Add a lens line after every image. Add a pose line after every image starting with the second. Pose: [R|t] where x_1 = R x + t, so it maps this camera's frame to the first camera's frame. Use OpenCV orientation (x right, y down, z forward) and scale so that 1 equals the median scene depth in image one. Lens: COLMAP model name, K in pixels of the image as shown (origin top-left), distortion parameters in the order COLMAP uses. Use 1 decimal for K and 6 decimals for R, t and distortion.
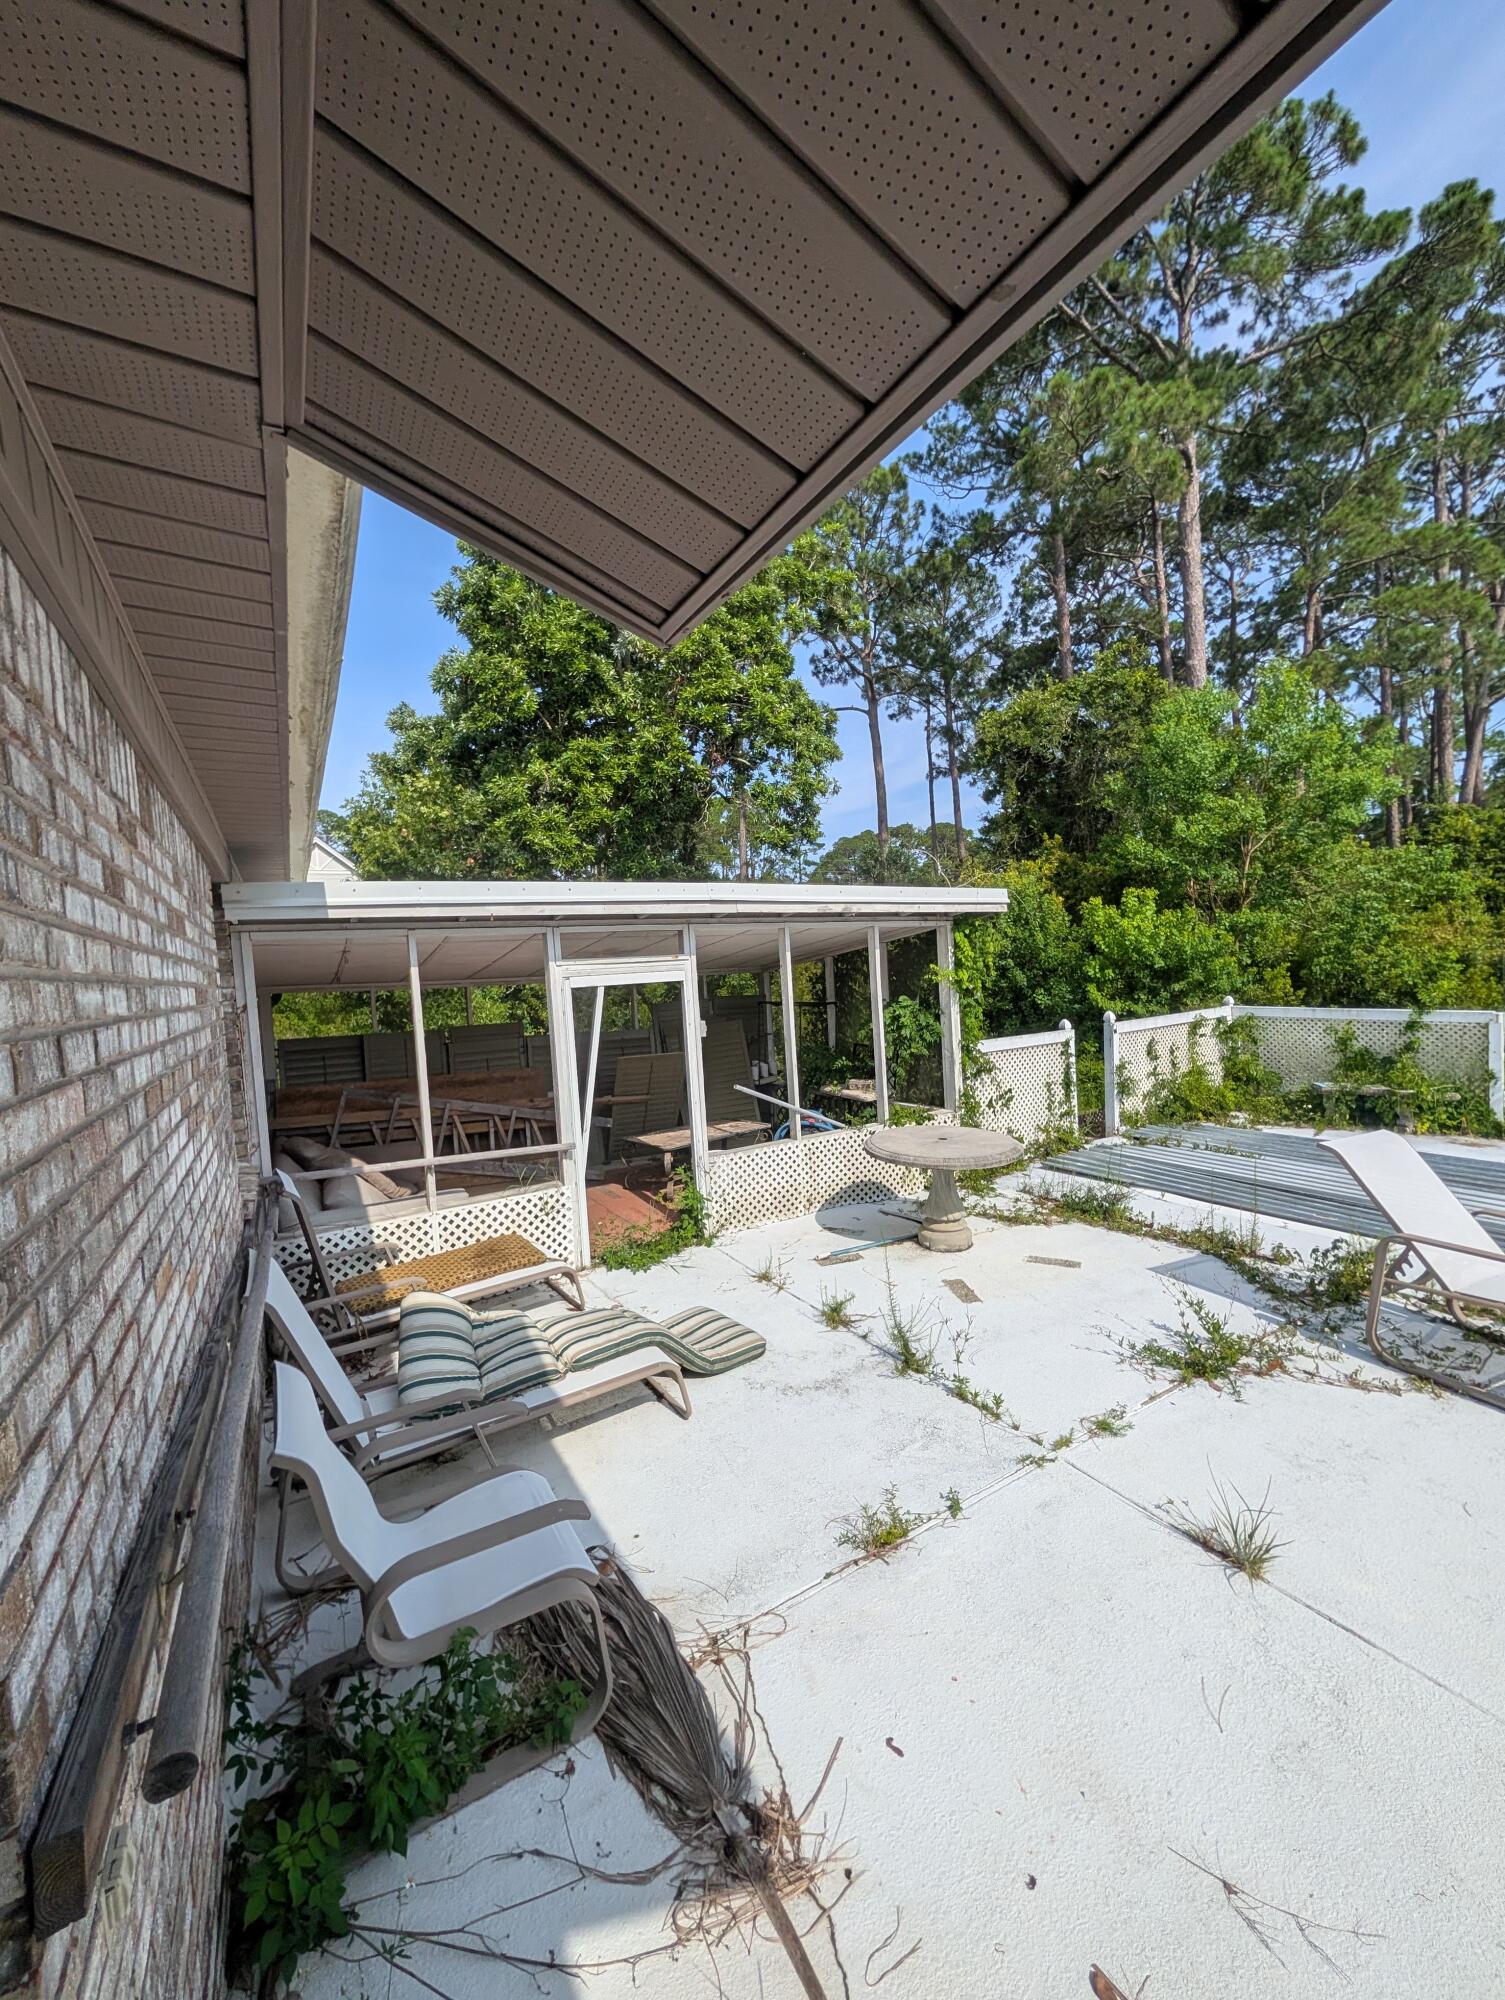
lens RADIAL K [[763.5, 0, 748.7], [0, 763.5, 1001.8], [0, 0, 1]] dist [-0.000238, 0.000522]
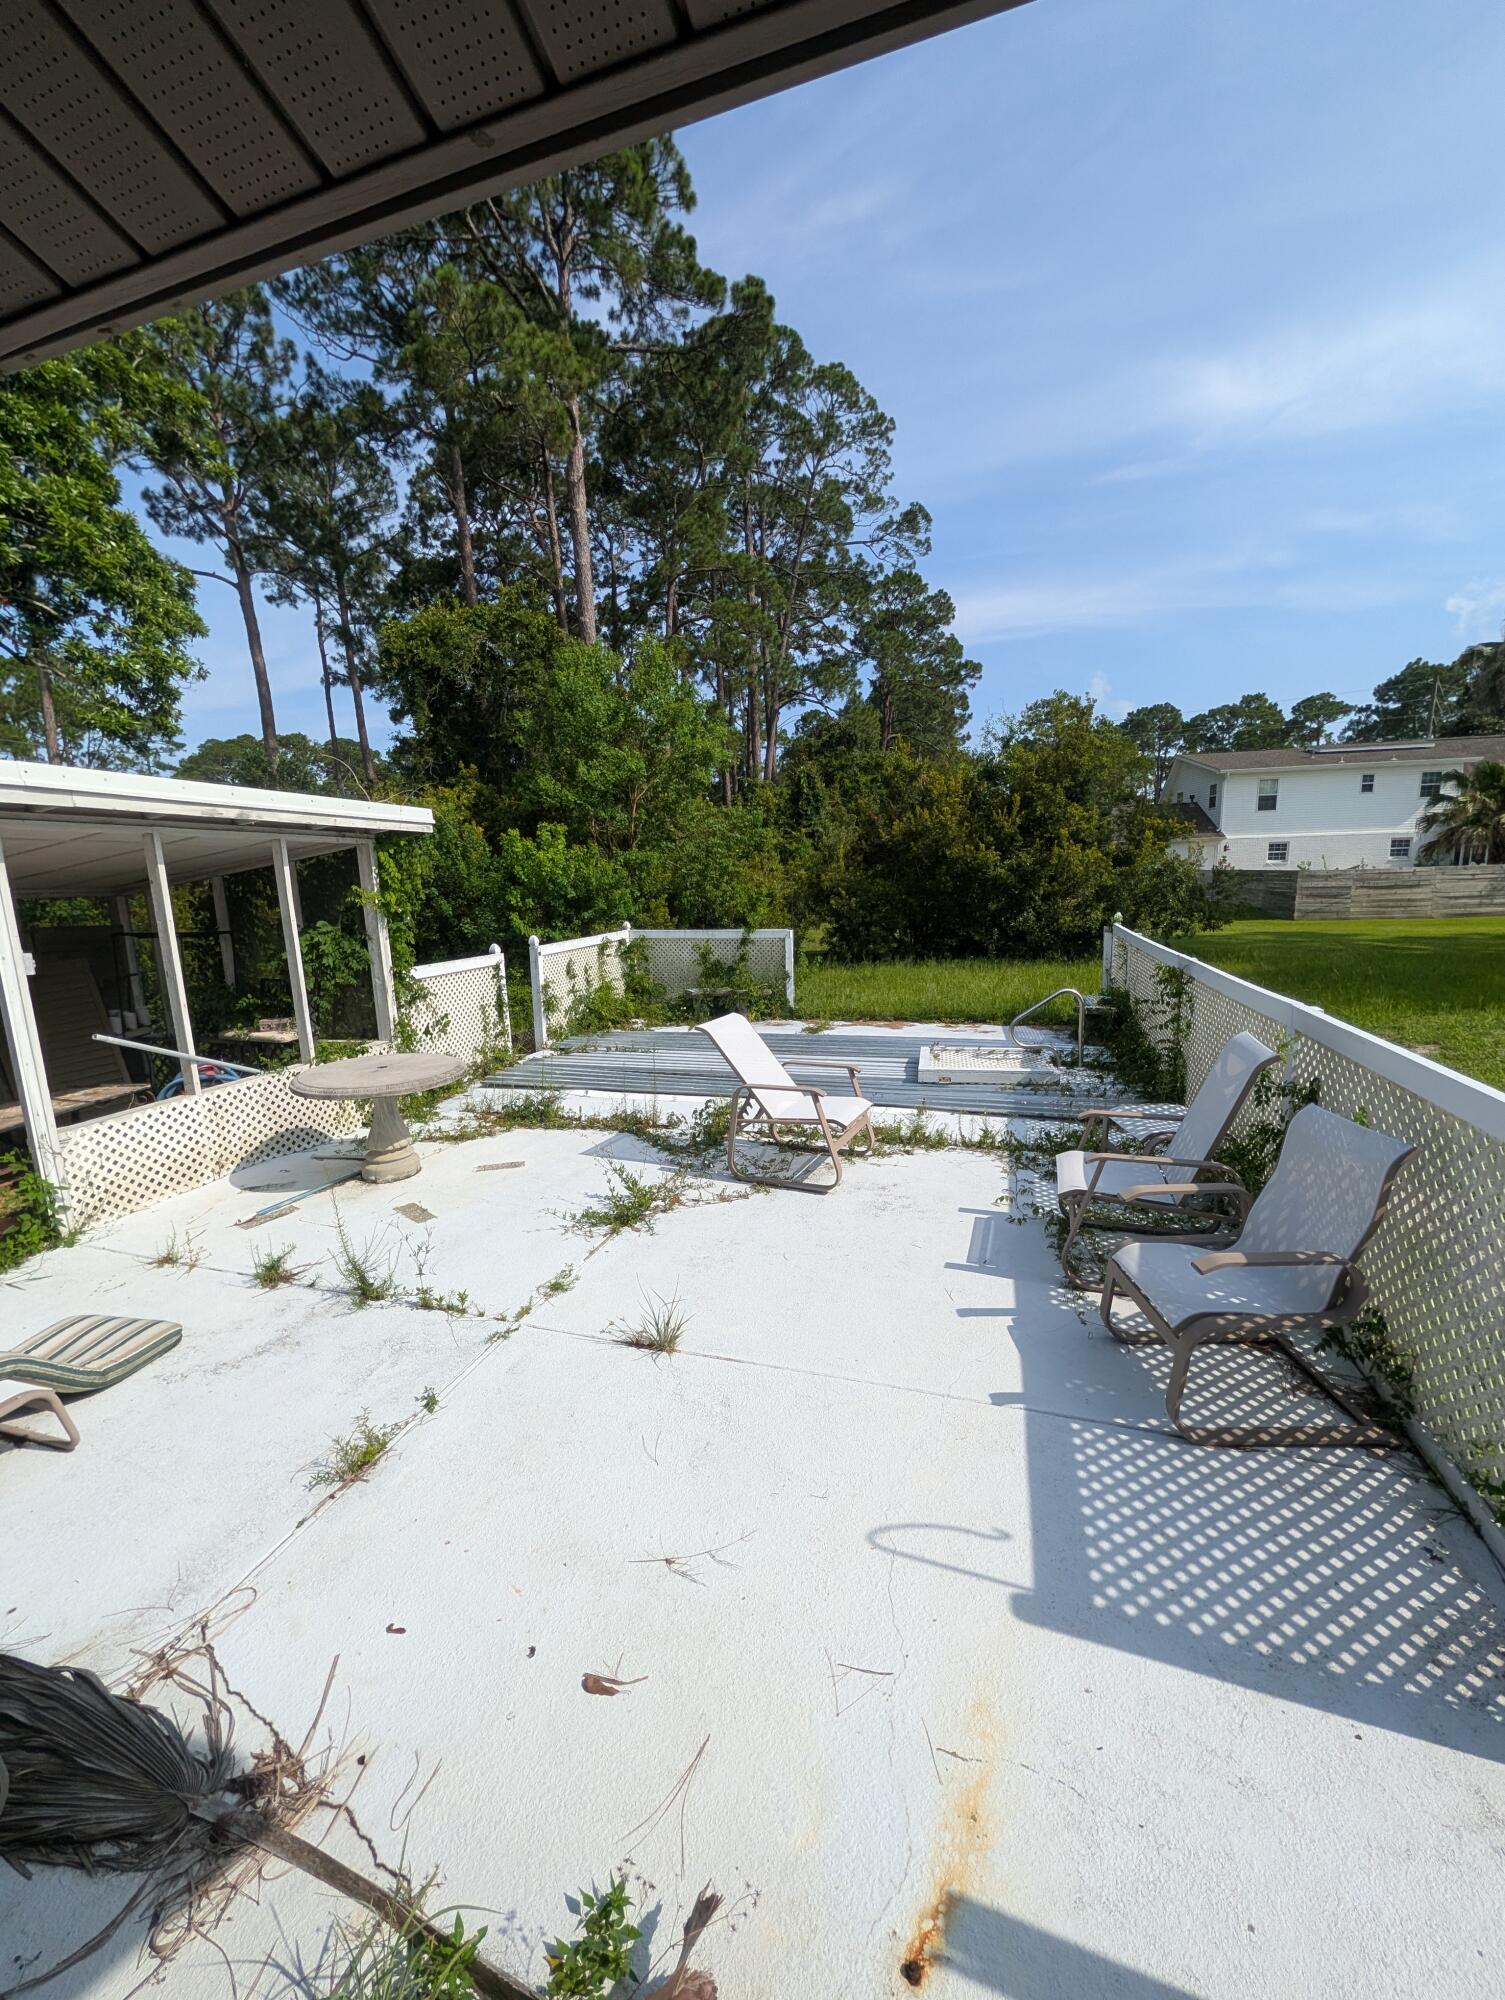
lens RADIAL K [[763.5, 0, 741.1], [0, 763.5, 1007.8], [0, 0, 1]] dist [-0.000238, 0.000522]
pose [[0.753421, -0.083032, 0.652275, -0.018263], [0.025917, 0.994974, 0.096721, 0.017009], [-0.657028, -0.055967, 0.751786, -0.009619]]
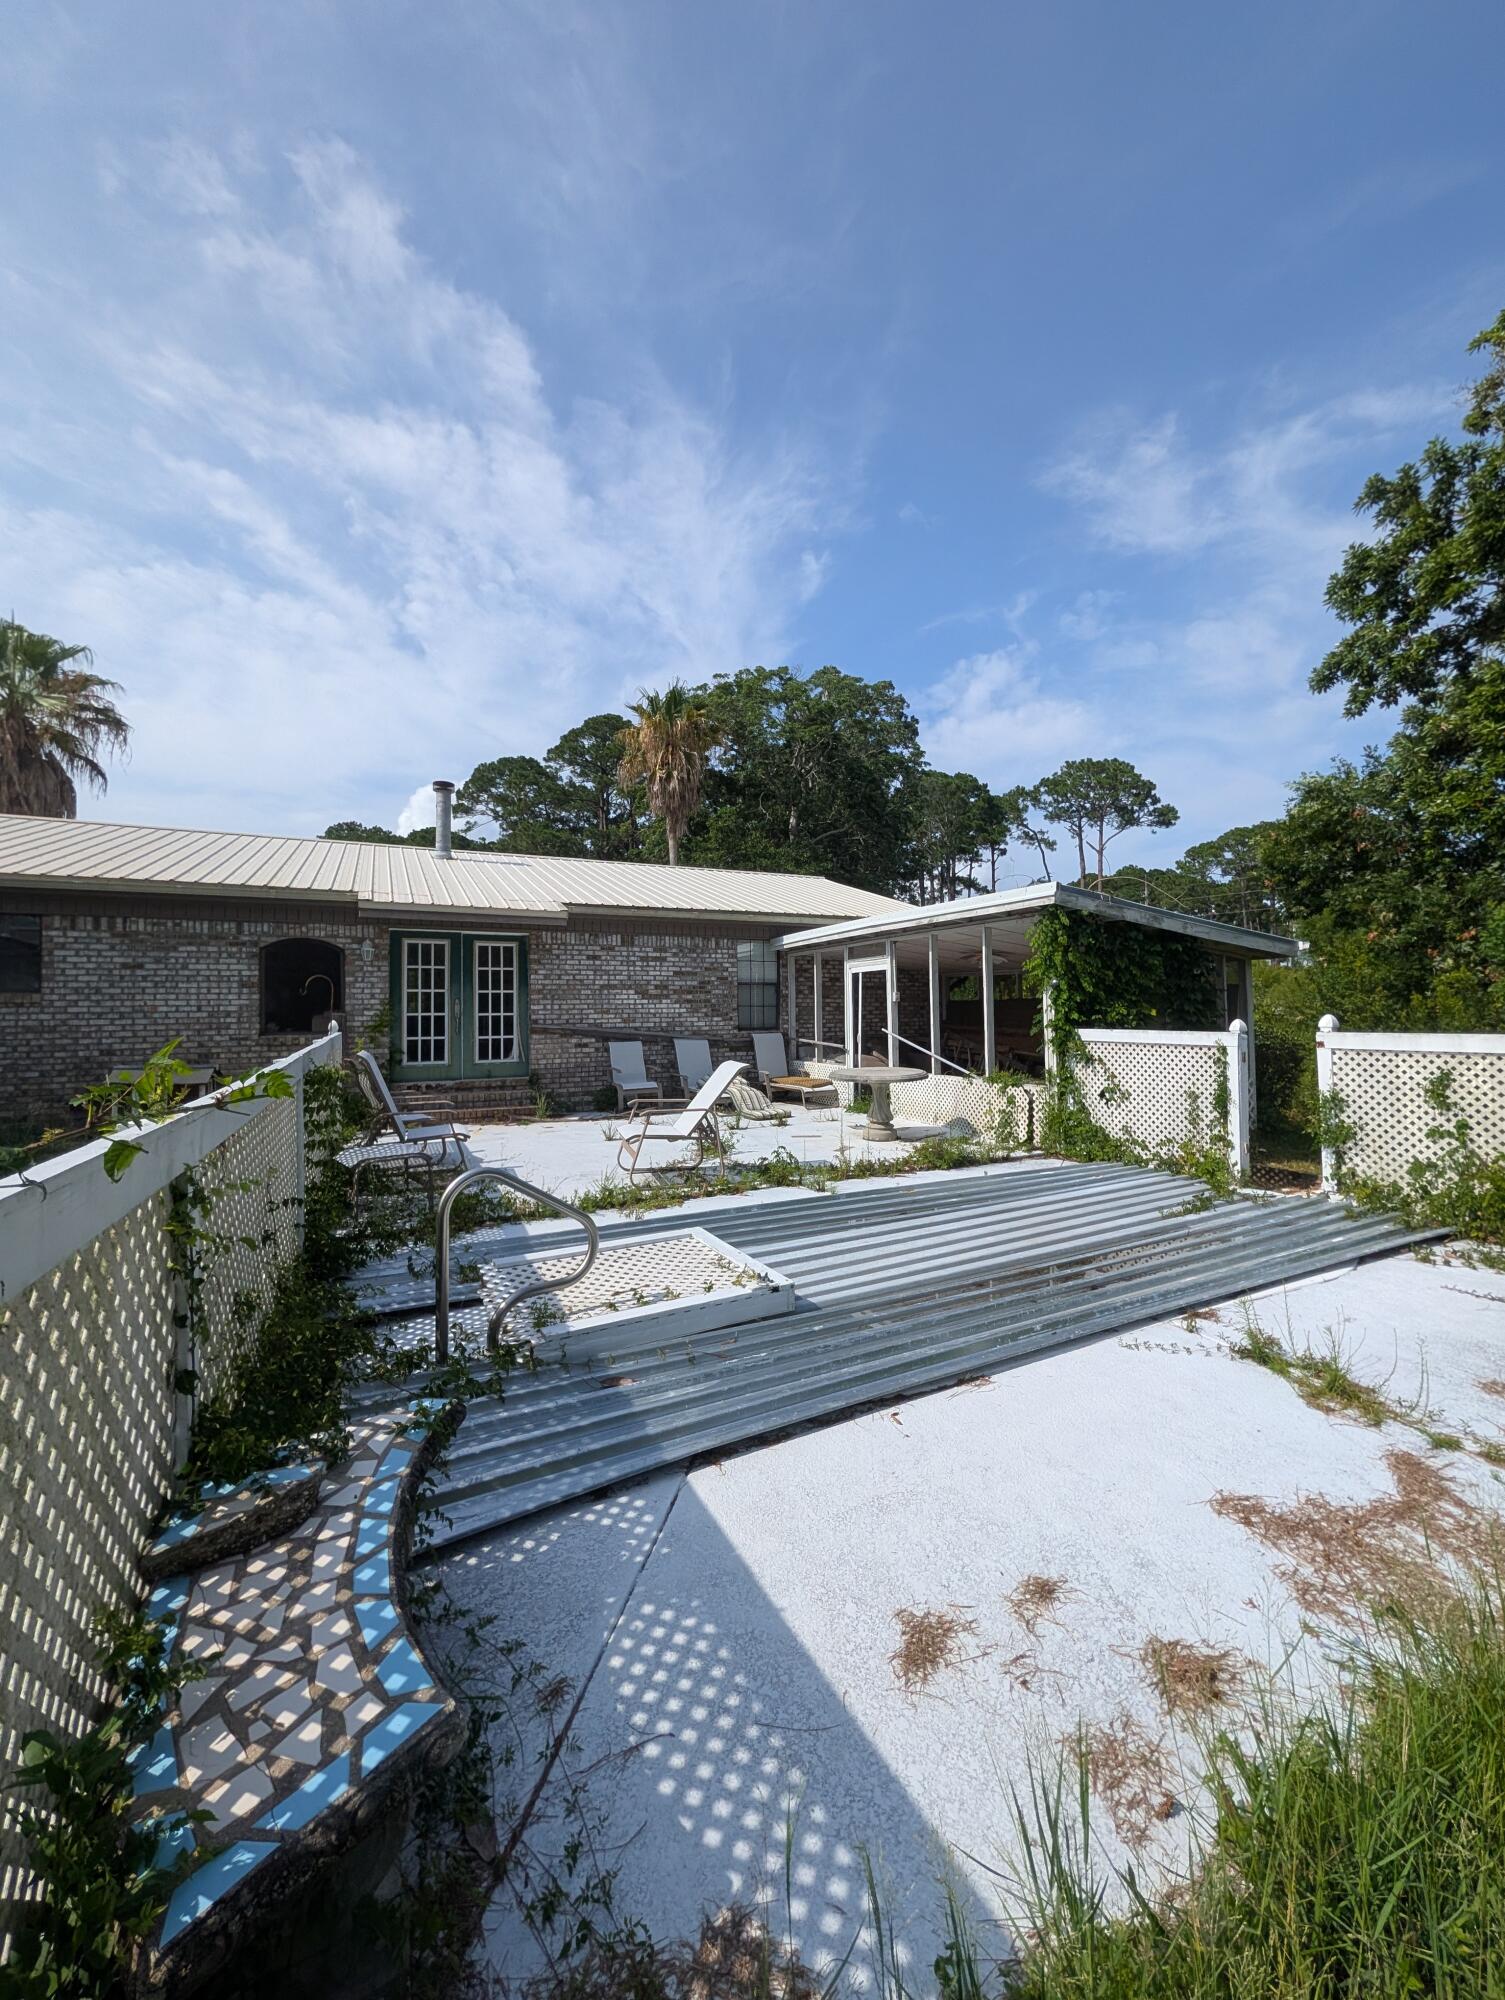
lens RADIAL K [[763.5, 0, 753.2], [0, 763.5, 991.2], [0, 0, 1]] dist [-0.000238, 0.000522]
pose [[-0.076311, 0.029708, -0.996641, 1.165038], [-0.022939, 0.999239, 0.031541, -0.017339], [0.996820, 0.025269, -0.075572, 0.553589]]
